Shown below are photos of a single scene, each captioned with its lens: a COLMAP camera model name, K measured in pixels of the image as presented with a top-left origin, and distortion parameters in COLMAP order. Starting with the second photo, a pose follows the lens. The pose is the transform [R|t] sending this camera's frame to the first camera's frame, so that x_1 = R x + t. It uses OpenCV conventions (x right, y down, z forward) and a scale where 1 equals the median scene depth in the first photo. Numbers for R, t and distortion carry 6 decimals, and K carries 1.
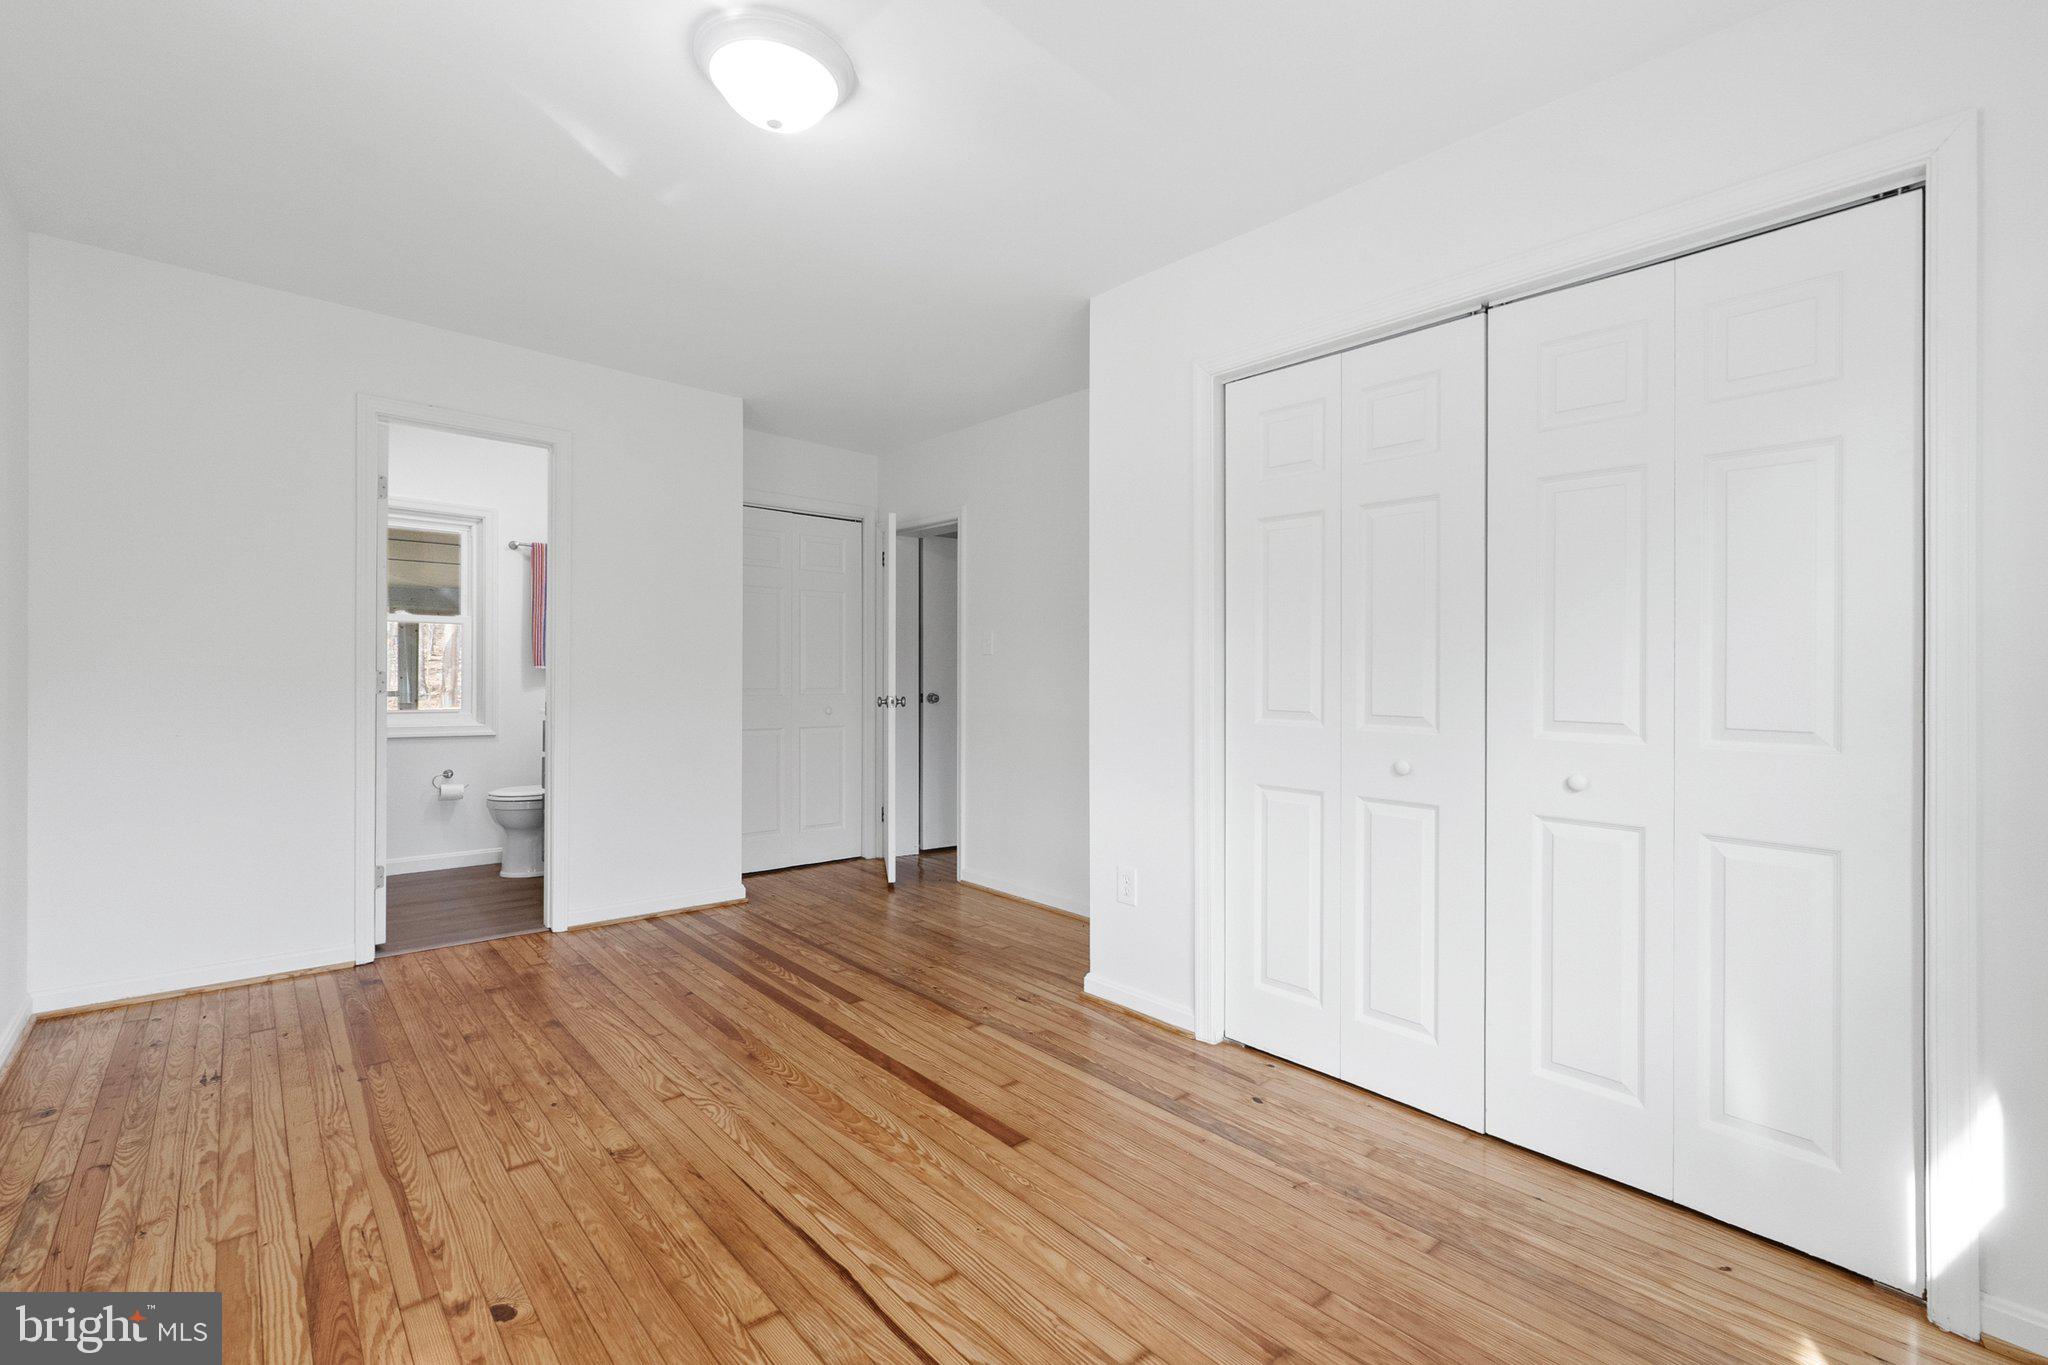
lens RADIAL K [[878.5, 0, 1024.0], [0, 878.5, 682.5], [0, 0, 1]] dist [-0.003246, -0.000344]
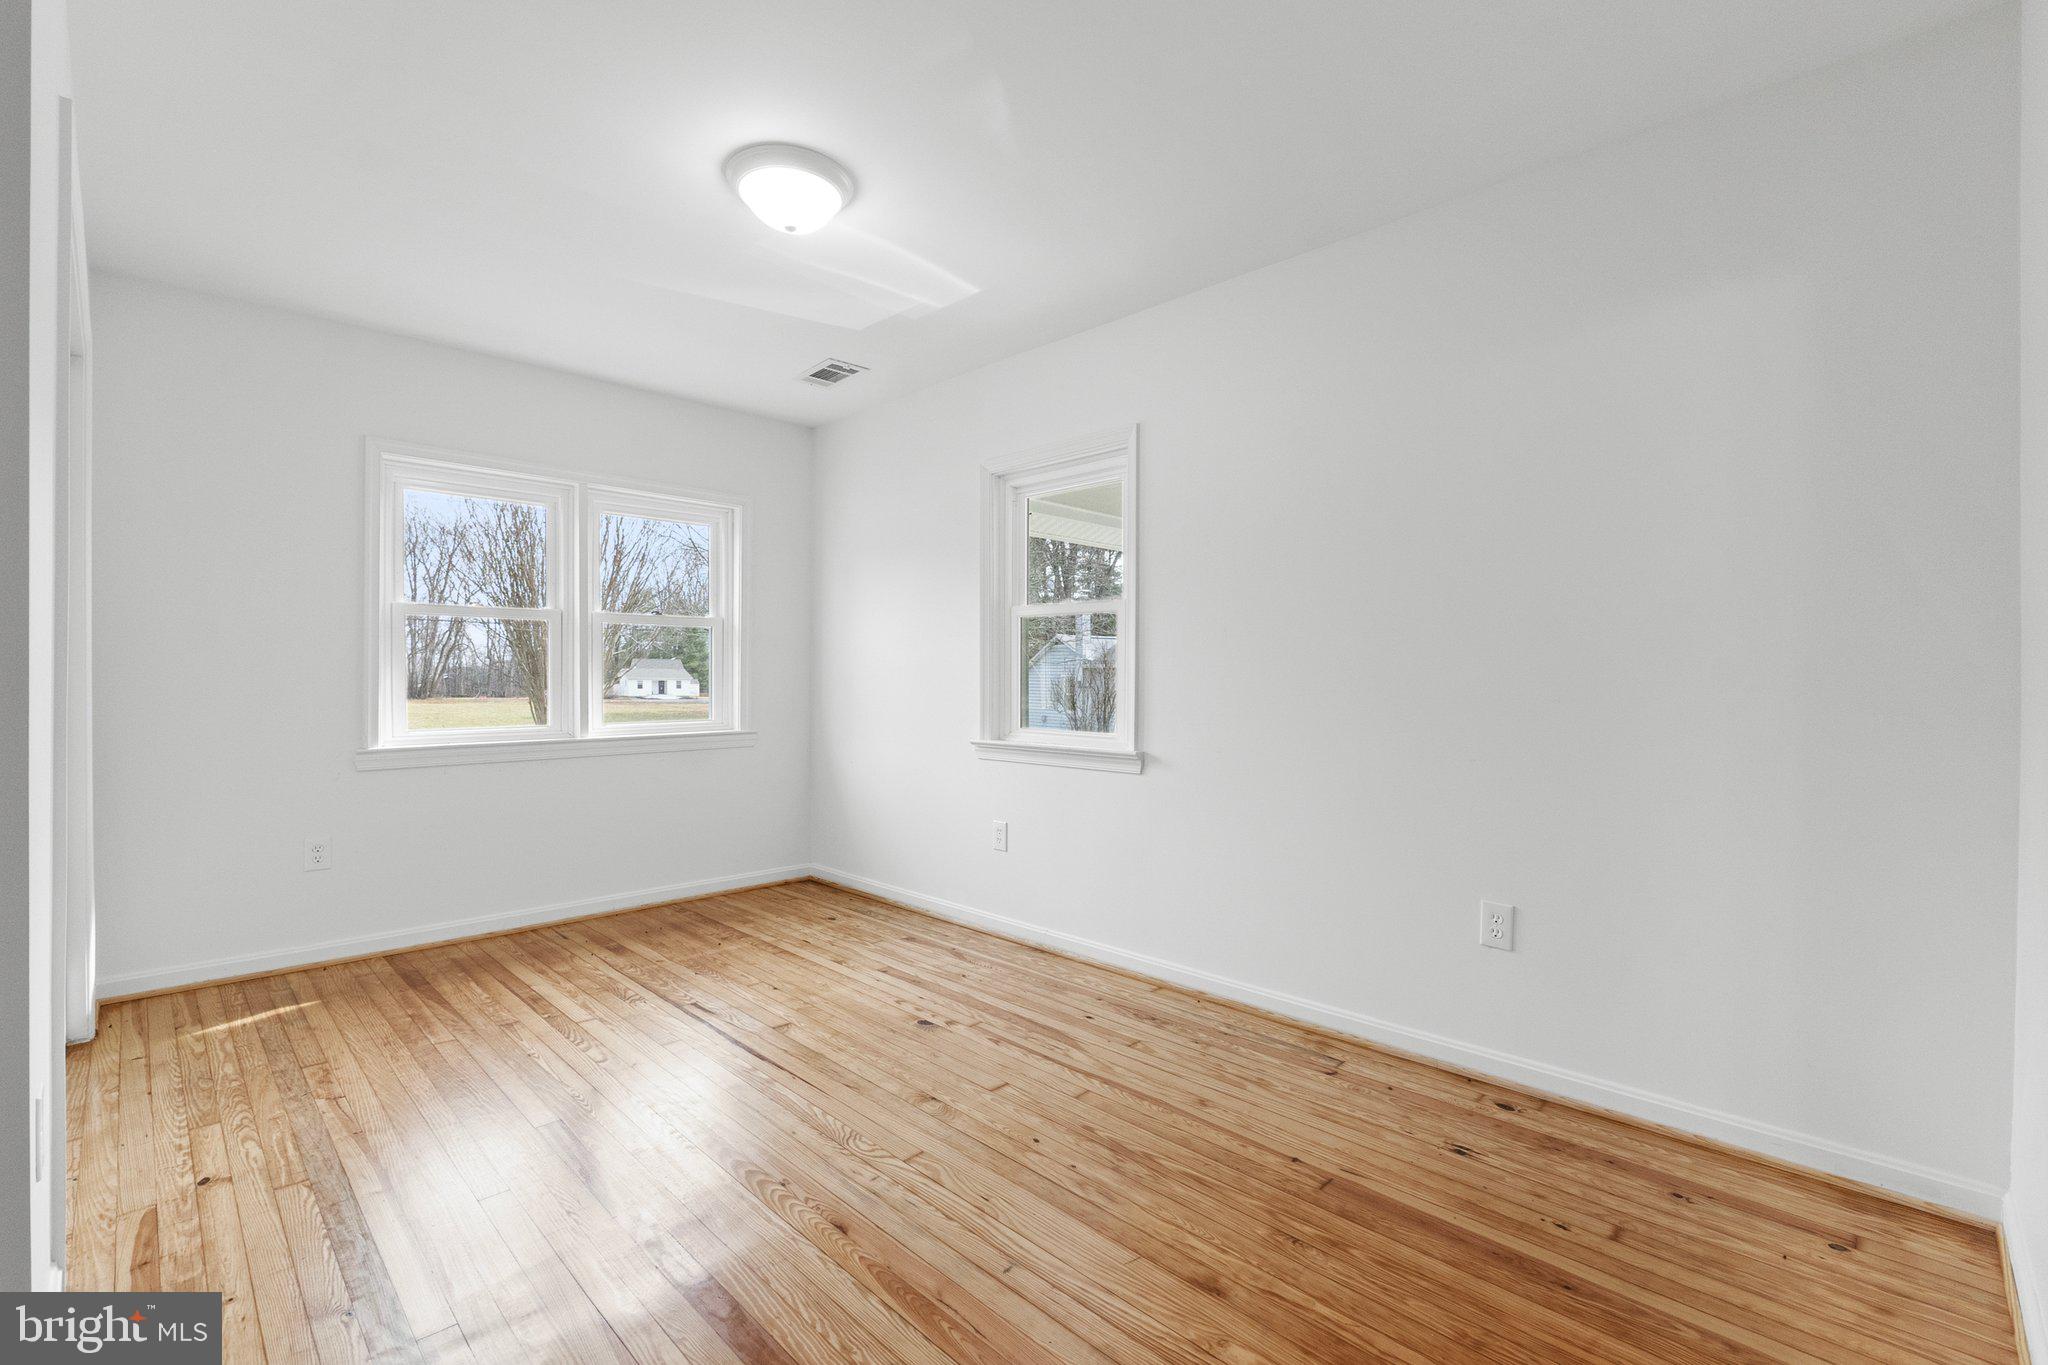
lens RADIAL K [[878.5, 0, 1024.0], [0, 878.5, 682.5], [0, 0, 1]] dist [-0.003246, -0.000344]
pose [[-0.998289, -0.013363, -0.056929, -0.476838], [-0.014077, 0.999827, 0.012150, -0.013594], [0.056756, 0.012930, -0.998304, 1.971257]]
